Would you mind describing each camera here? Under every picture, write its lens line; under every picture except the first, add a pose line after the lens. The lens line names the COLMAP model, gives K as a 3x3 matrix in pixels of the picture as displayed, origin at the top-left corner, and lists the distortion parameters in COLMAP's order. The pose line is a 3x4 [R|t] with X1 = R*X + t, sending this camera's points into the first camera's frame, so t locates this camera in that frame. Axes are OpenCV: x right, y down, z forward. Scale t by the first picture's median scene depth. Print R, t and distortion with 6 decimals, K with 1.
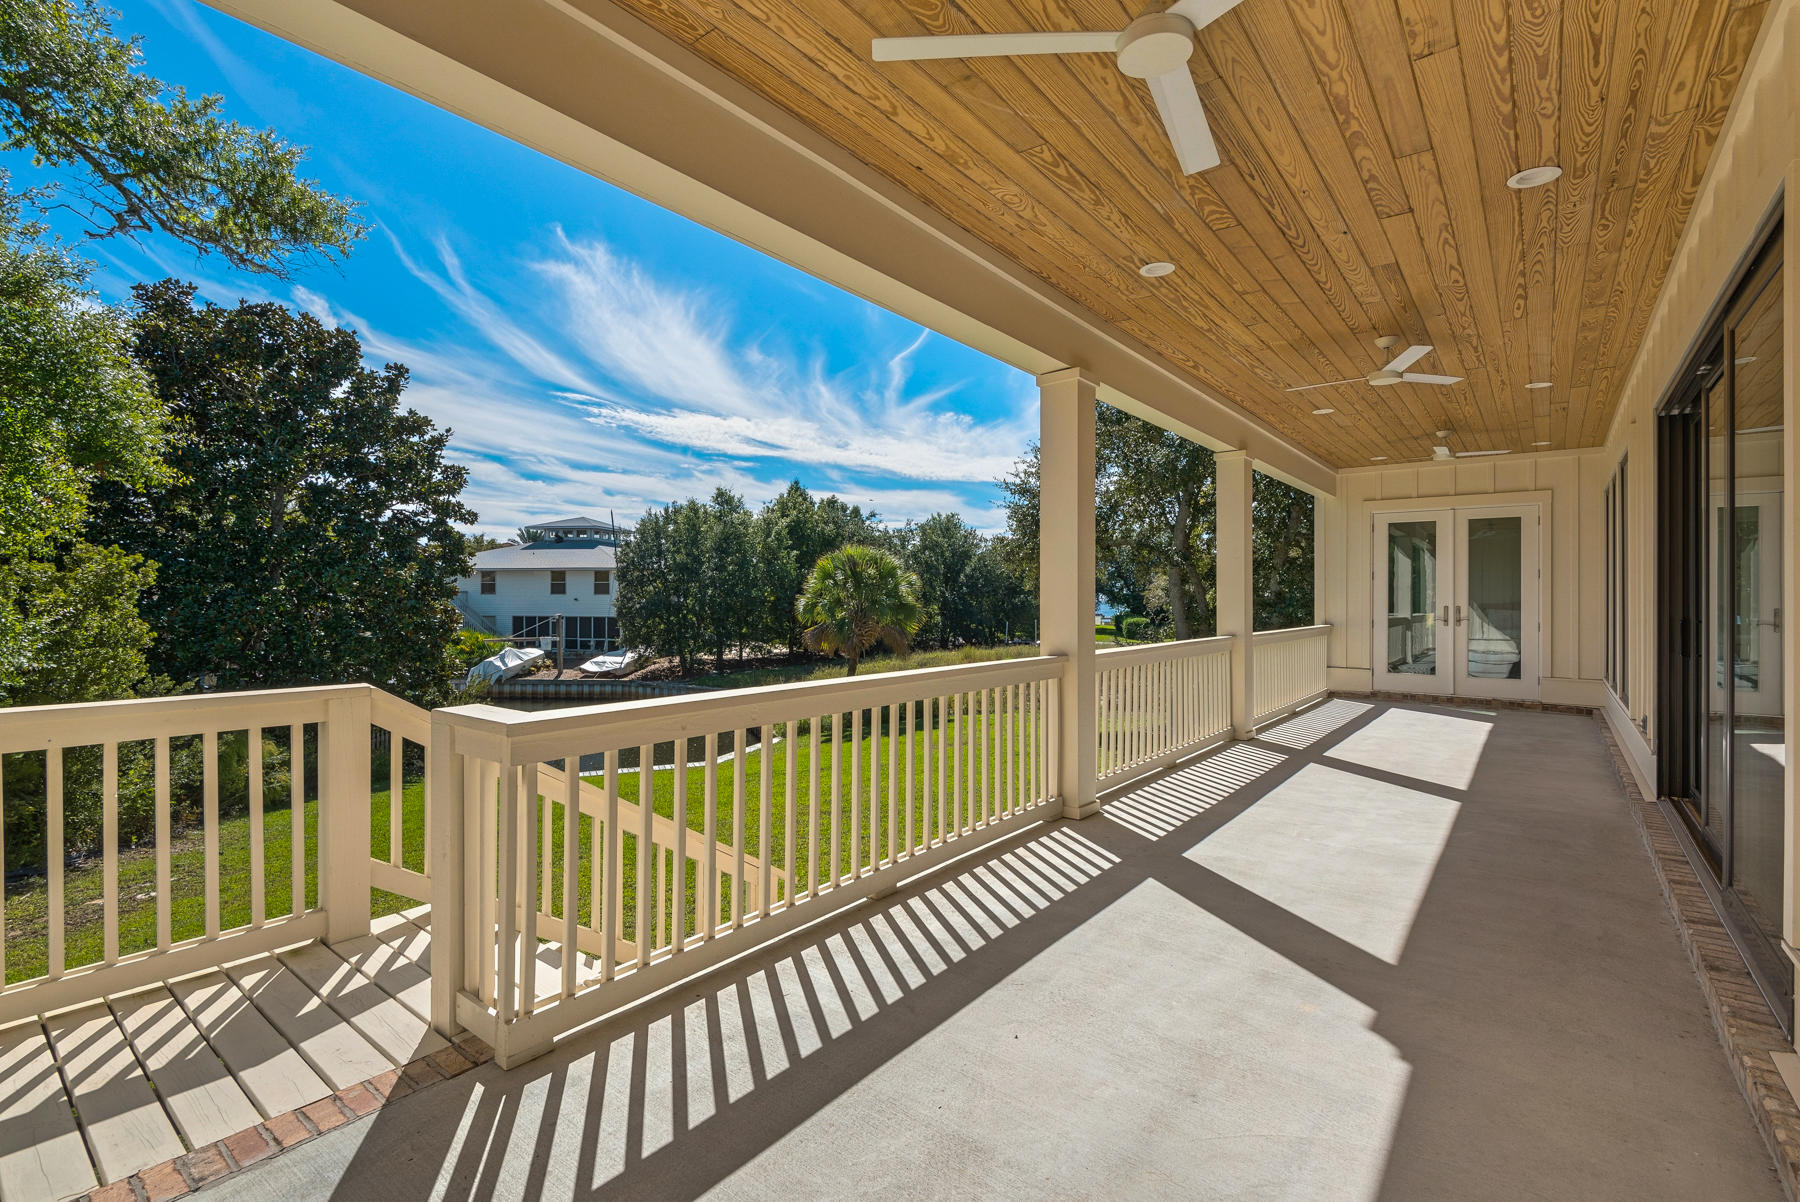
lens RADIAL K [[818.3, 0, 899.2], [0, 818.3, 595.7], [0, 0, 1]] dist [0.020592, -0.004346]
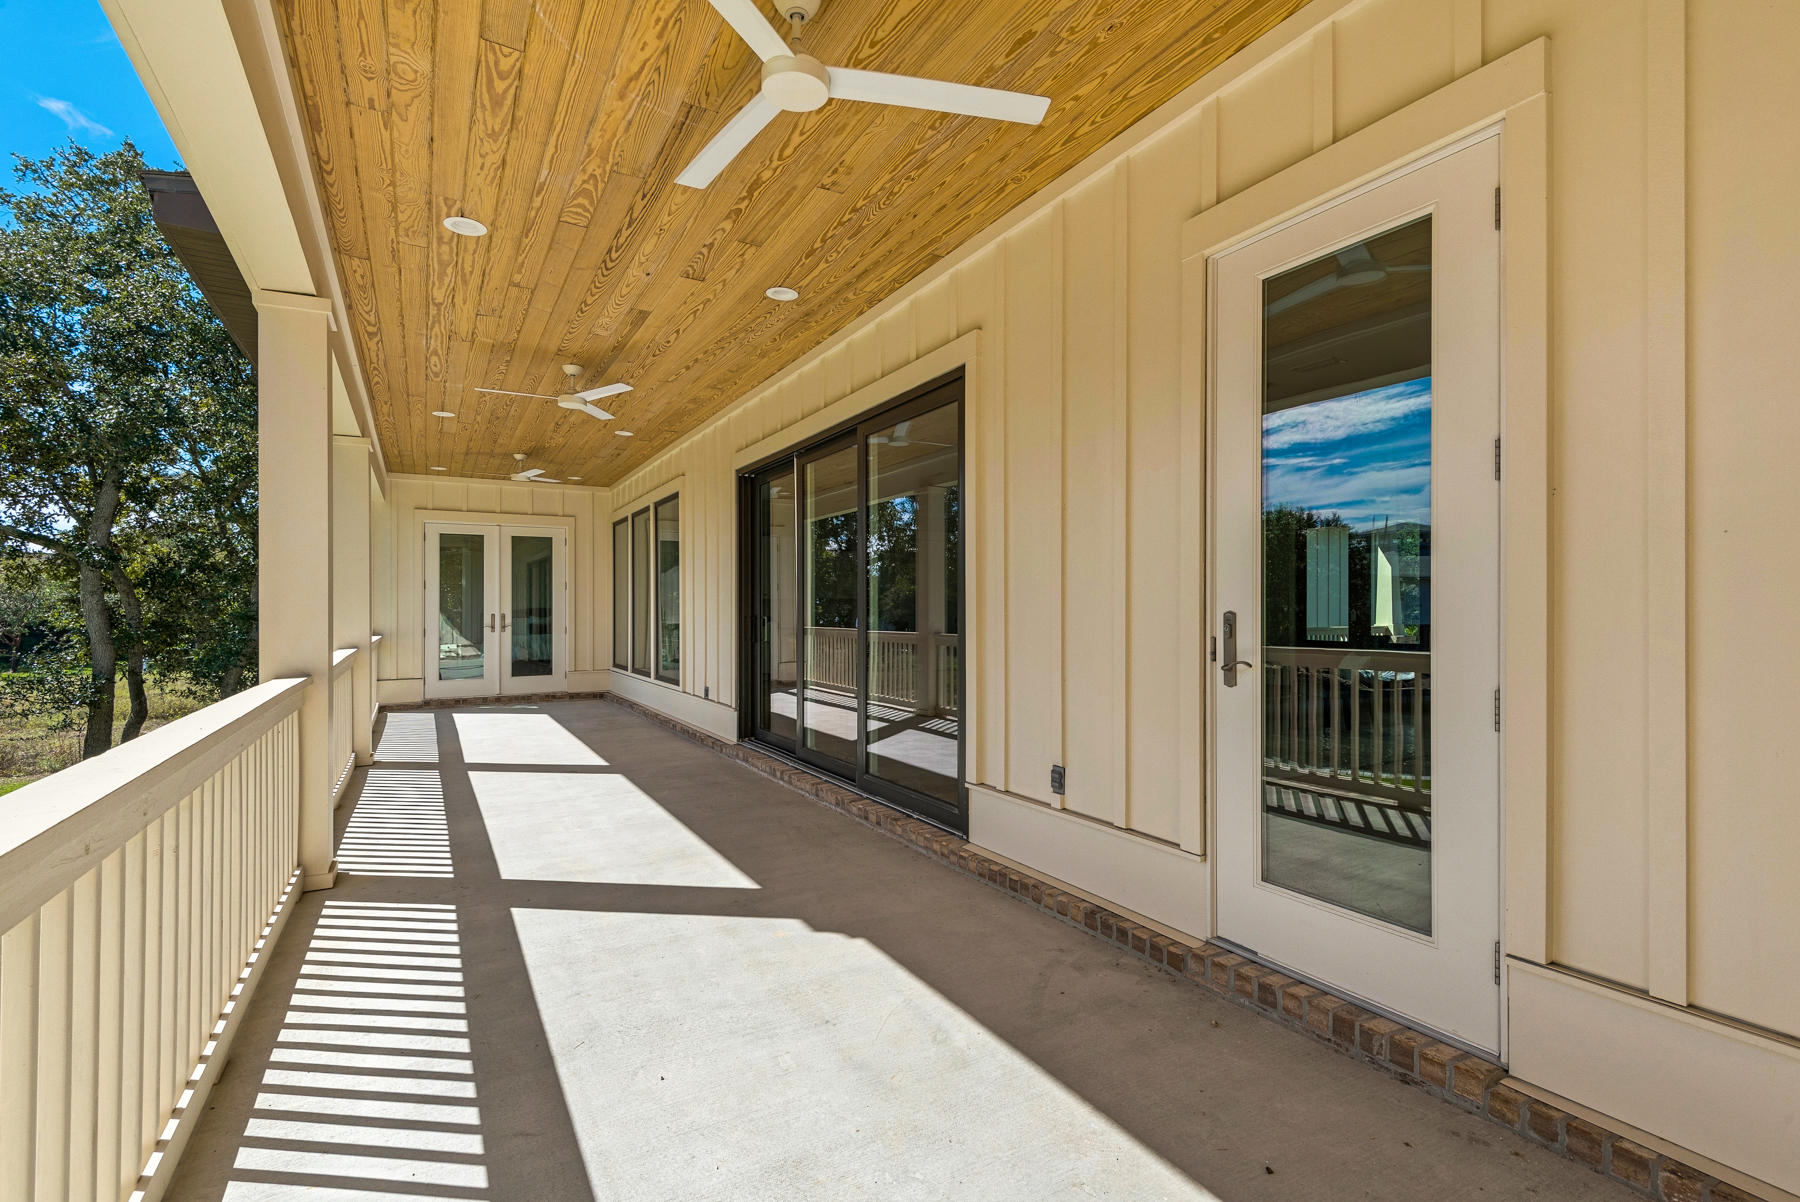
lens RADIAL K [[818.3, 0, 895.5], [0, 818.3, 603.9], [0, 0, 1]] dist [0.020592, -0.004346]
pose [[0.373508, -0.000010, 0.927627, -0.160307], [0.005978, 0.999979, -0.002396, 0.005531], [-0.927608, 0.006440, 0.373501, 0.114004]]
